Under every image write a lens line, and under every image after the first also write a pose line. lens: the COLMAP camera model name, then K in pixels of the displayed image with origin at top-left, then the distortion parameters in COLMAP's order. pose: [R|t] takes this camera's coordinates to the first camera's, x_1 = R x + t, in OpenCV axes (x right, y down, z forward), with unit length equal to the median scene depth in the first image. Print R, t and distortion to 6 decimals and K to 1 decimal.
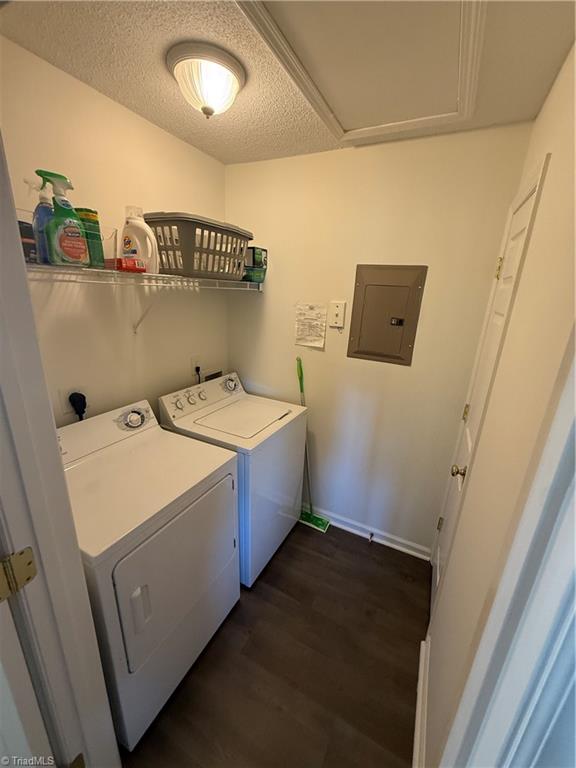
lens RADIAL K [[305.3, 0, 288.9], [0, 305.3, 380.6], [0, 0, 1]] dist [-0.001951, 0.001087]
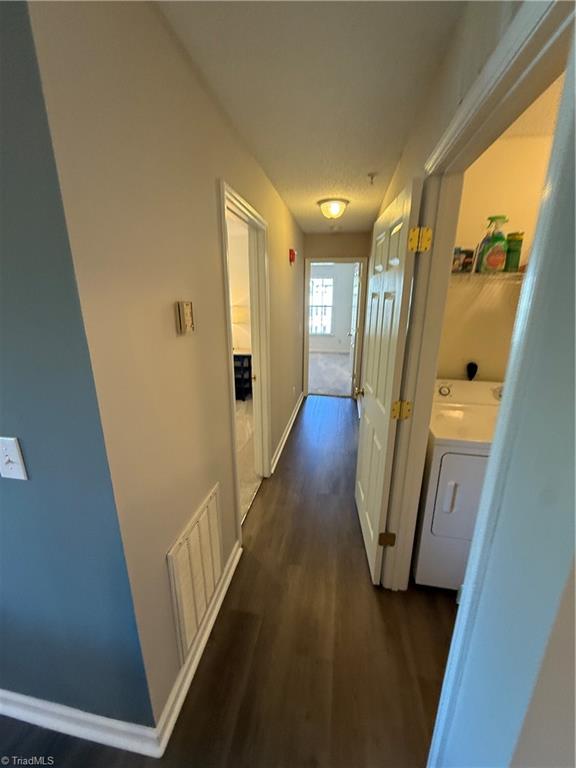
lens RADIAL K [[305.3, 0, 291.0], [0, 305.3, 381.2], [0, 0, 1]] dist [-0.001951, 0.001087]
pose [[0.286111, 0.222934, -0.931902, 0.588429], [-0.267962, 0.952370, 0.145561, 0.207328], [0.919966, 0.208068, 0.332221, -0.353818]]
